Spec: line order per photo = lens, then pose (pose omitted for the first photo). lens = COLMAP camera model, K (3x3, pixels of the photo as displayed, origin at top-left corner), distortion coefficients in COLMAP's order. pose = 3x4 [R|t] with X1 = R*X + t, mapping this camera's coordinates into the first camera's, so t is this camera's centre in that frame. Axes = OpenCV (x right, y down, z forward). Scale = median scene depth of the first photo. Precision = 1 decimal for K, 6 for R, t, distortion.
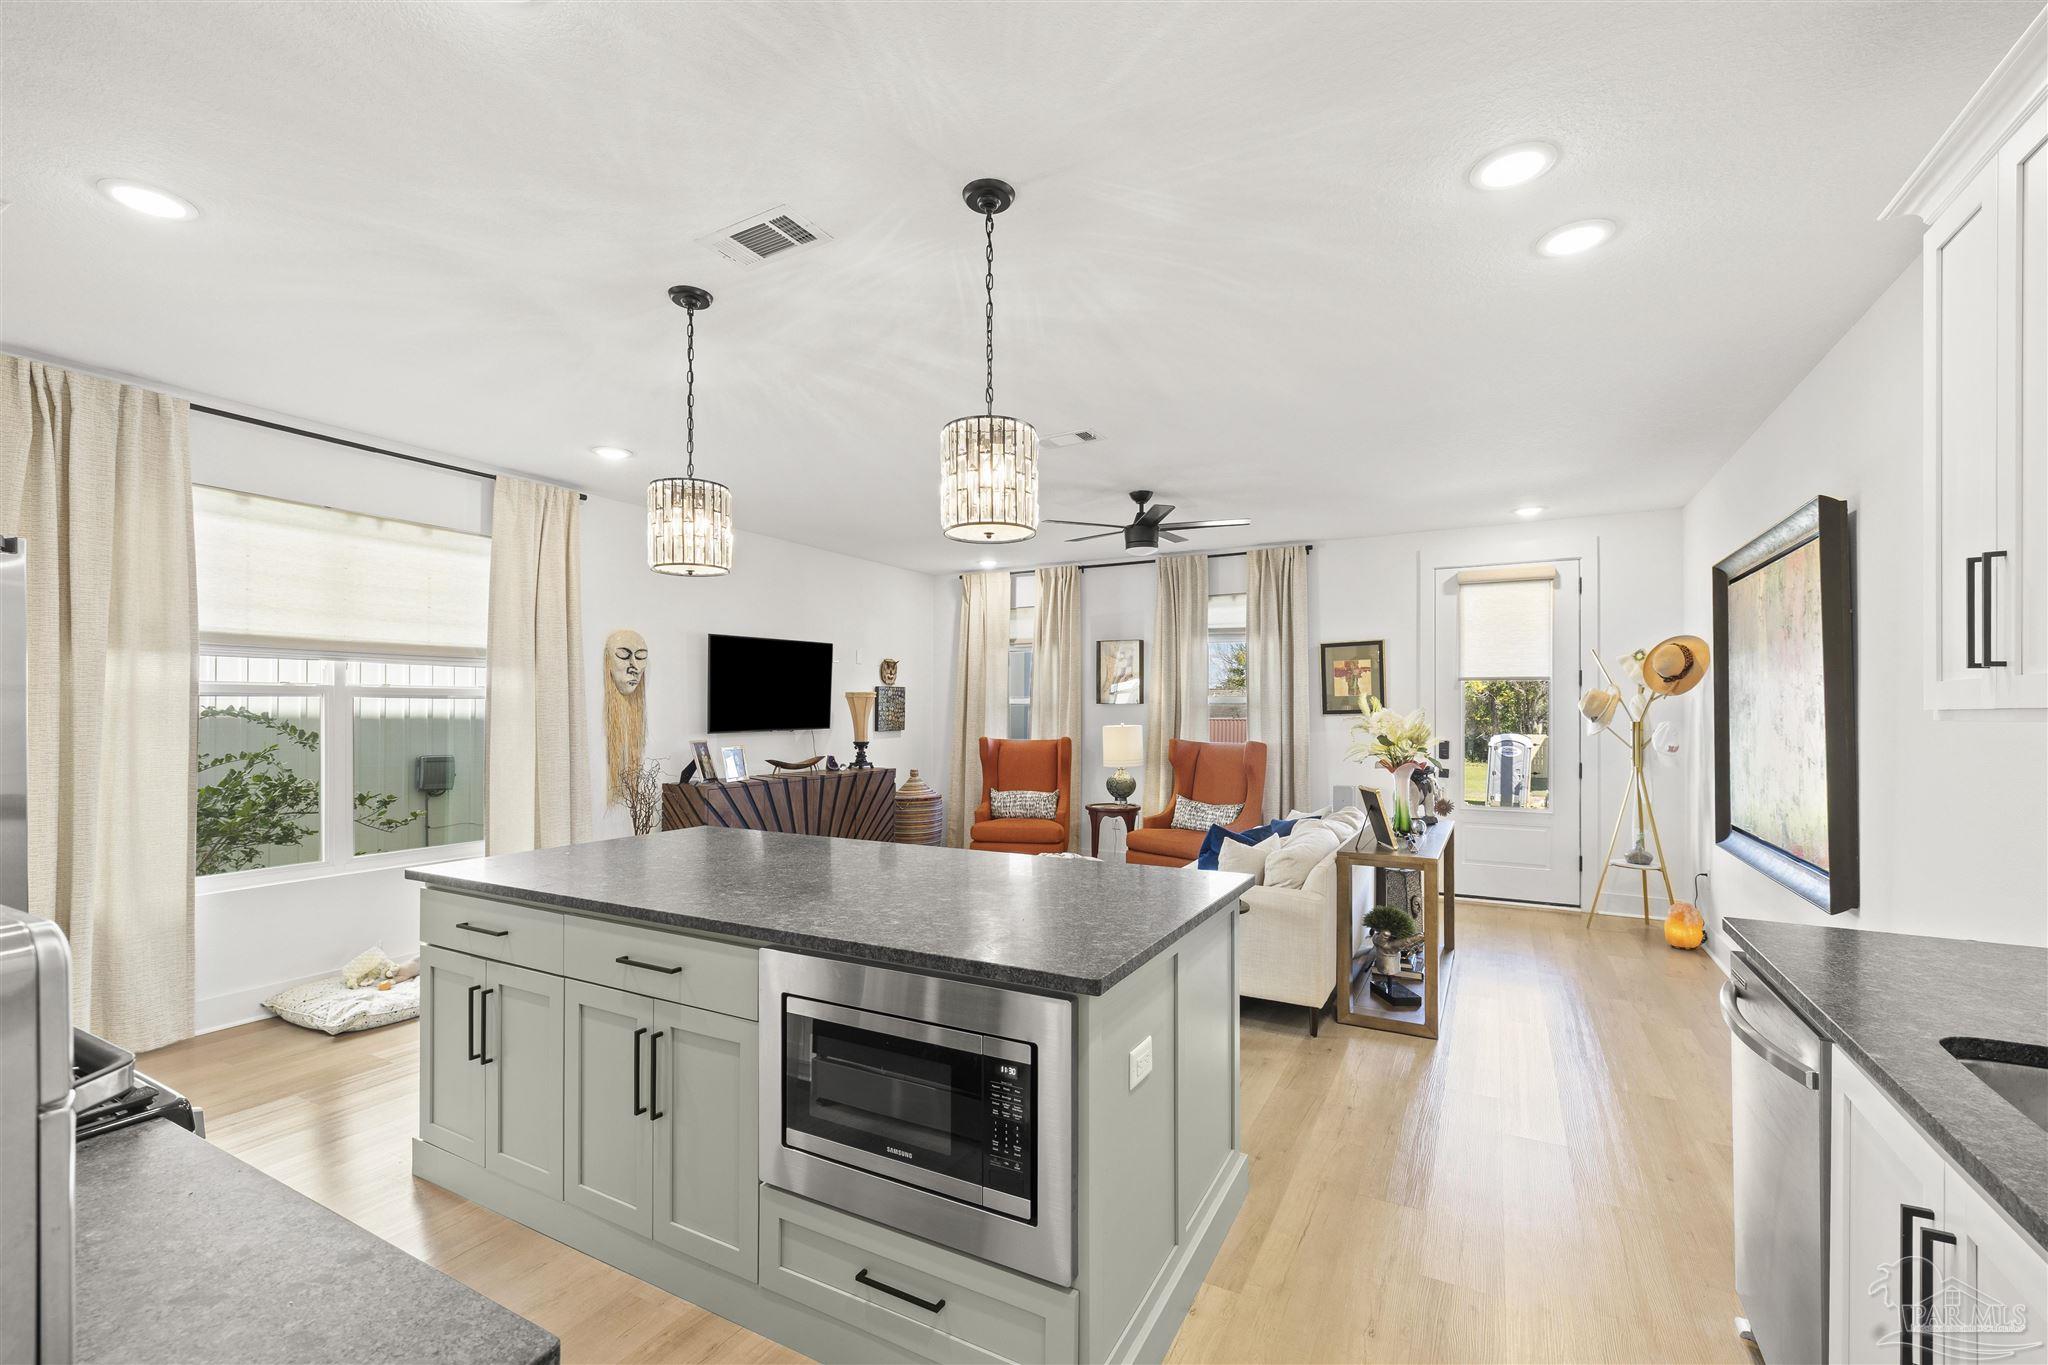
lens RADIAL K [[884.4, 0, 1020.6], [0, 884.4, 702.1], [0, 0, 1]] dist [-0.000188, 0.000115]
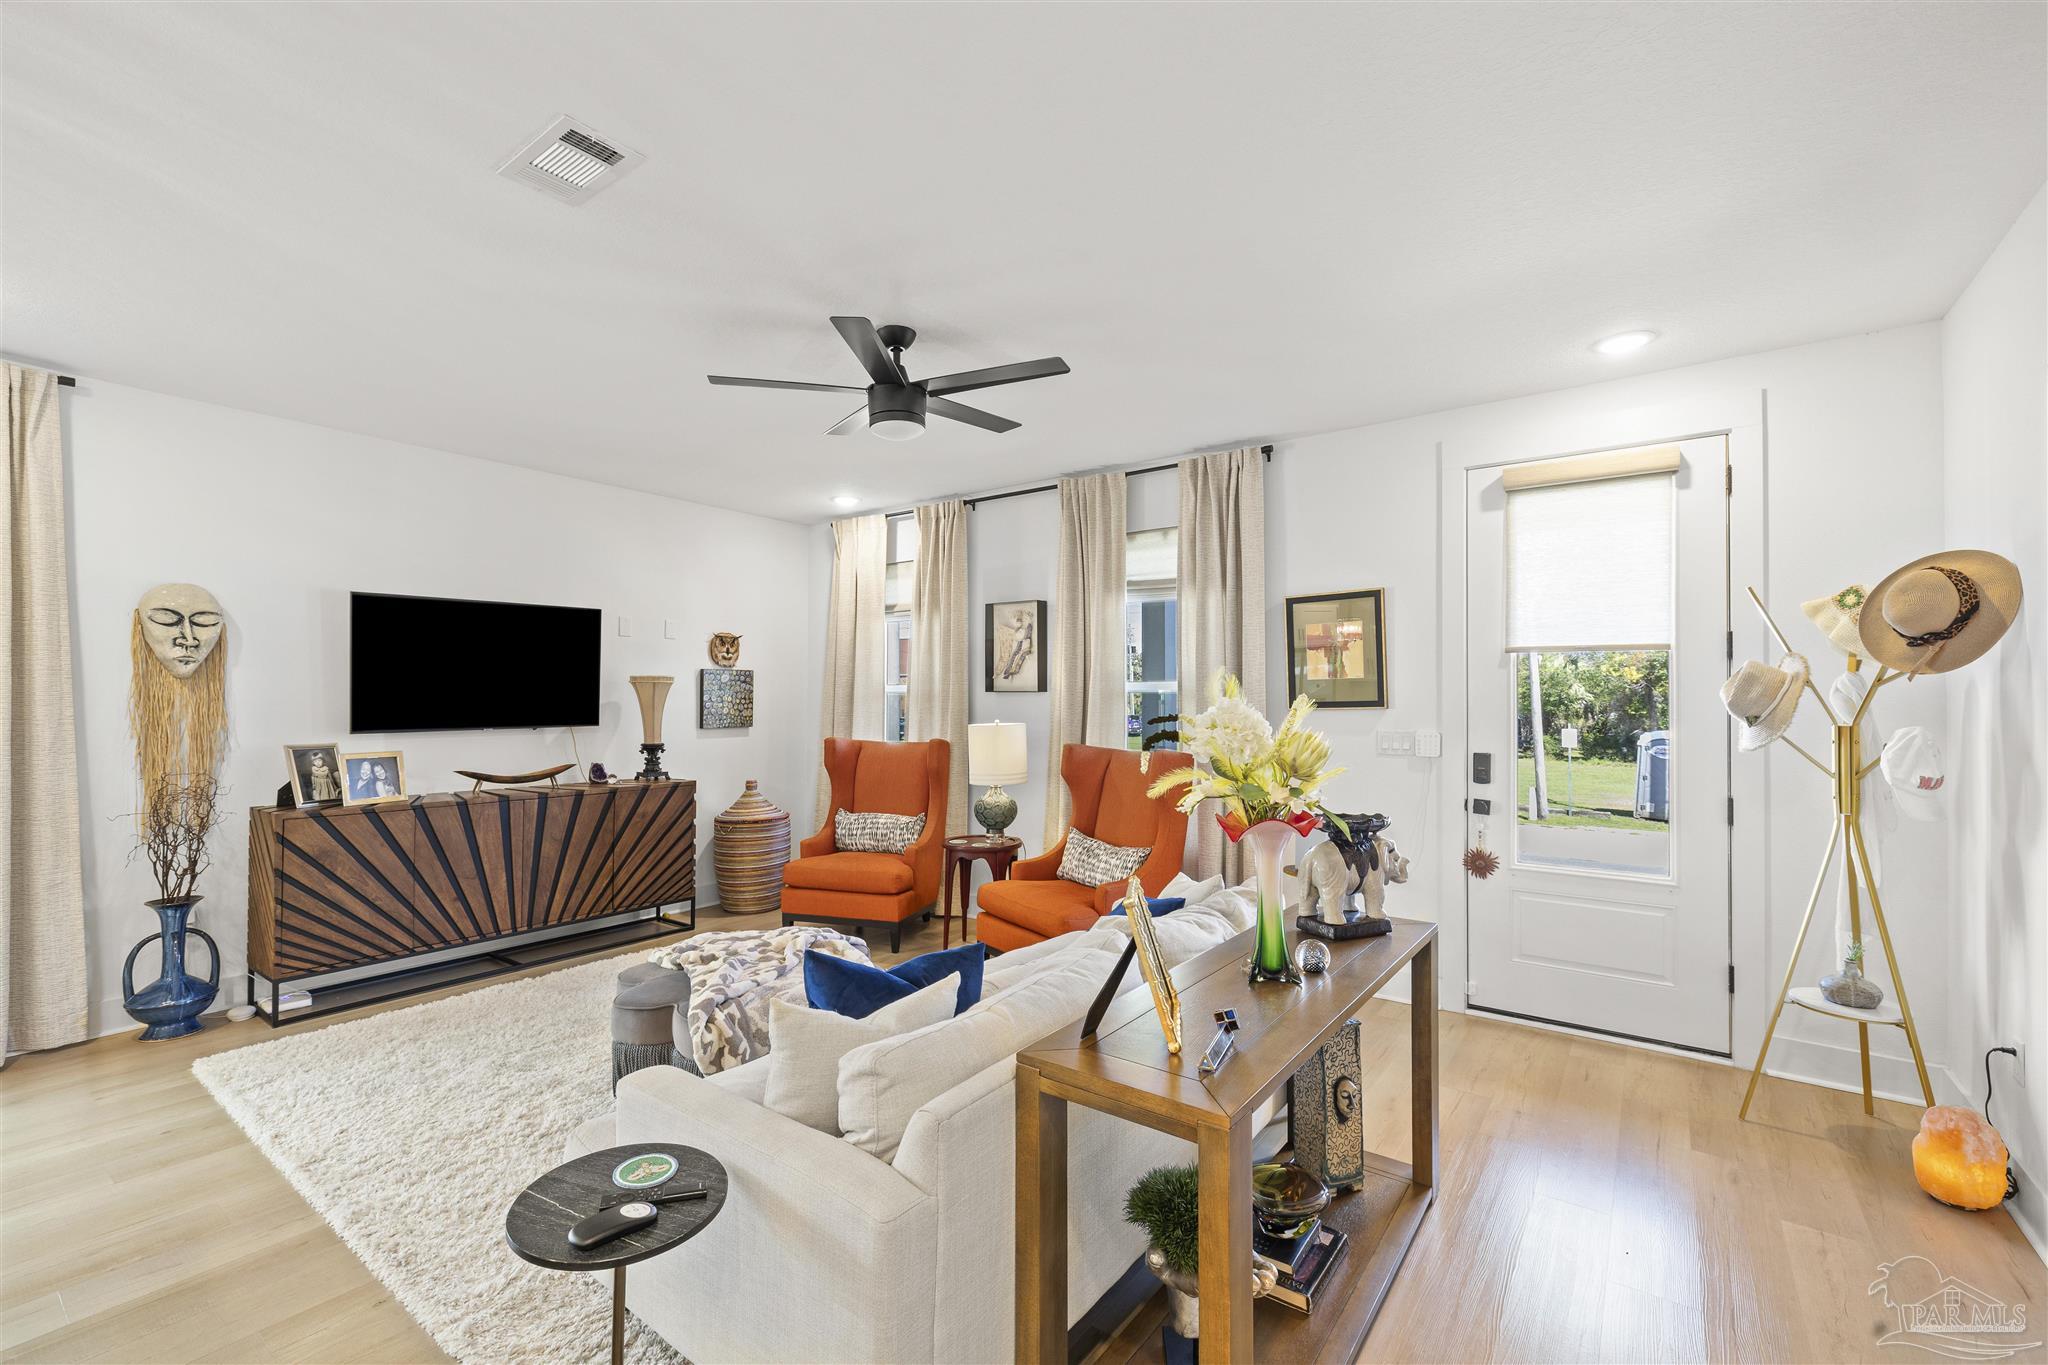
lens RADIAL K [[881.8, 0, 1006.8], [0, 881.8, 687.7], [0, 0, 1]] dist [-0.001048, -0.000128]
pose [[0.989359, -0.000356, -0.145498, 0.229045], [-0.000484, 0.999983, -0.005735, 0.002485], [0.145497, 0.005745, 0.989342, 0.334852]]
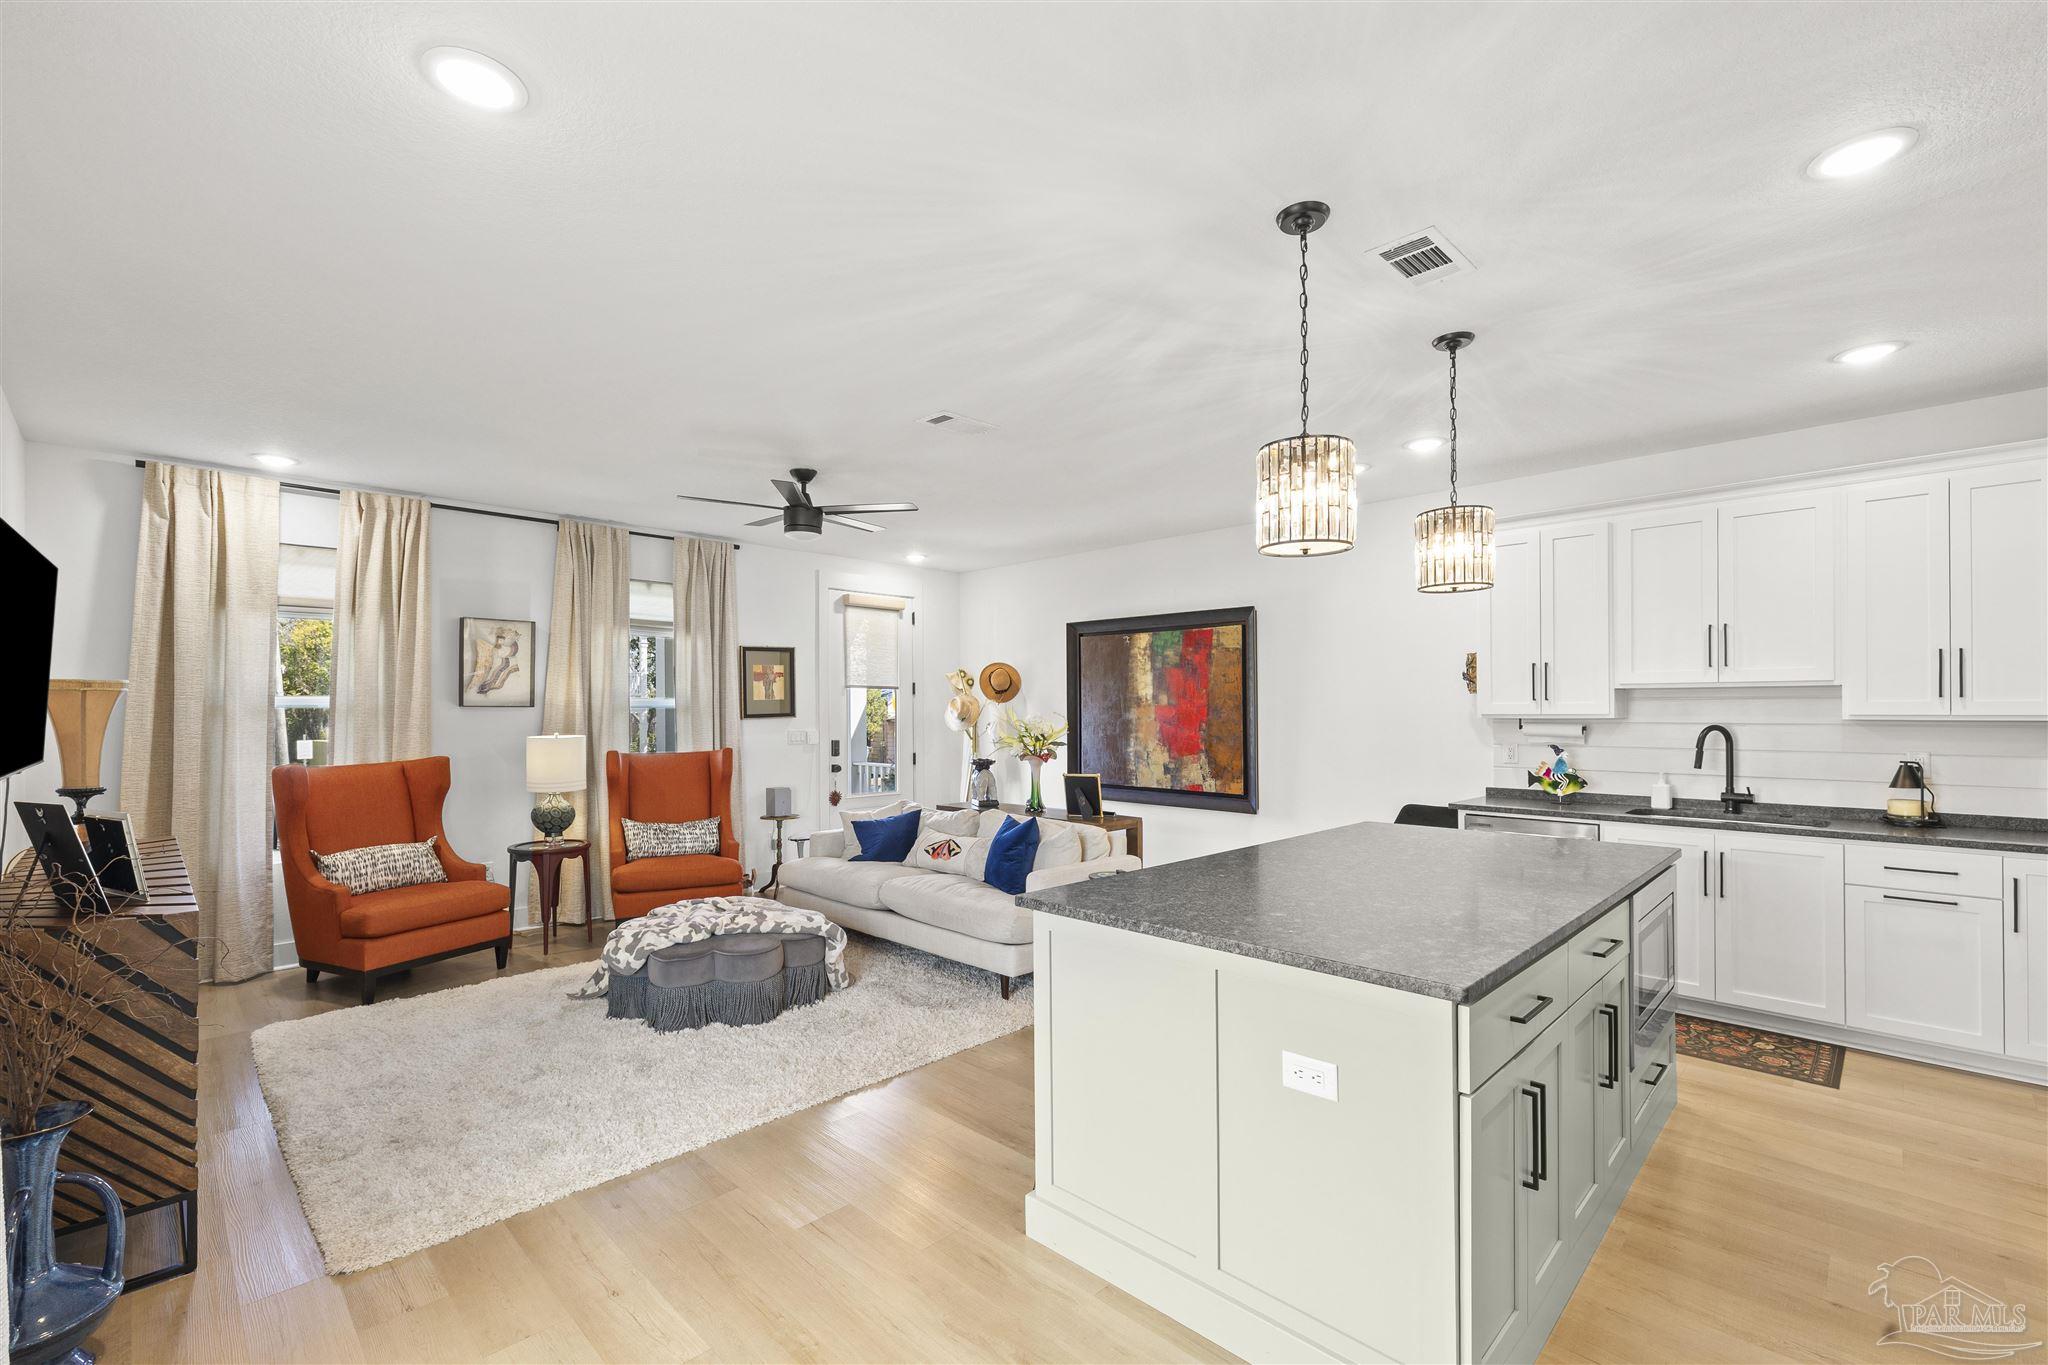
lens RADIAL K [[884.4, 0, 1020.6], [0, 884.4, 702.1], [0, 0, 1]] dist [-0.000188, 0.000115]
pose [[0.267808, 0.007849, 0.963440, -0.520214], [-0.004328, 0.999967, -0.006943, 0.001202], [-0.963463, -0.002311, 0.267833, 0.432447]]
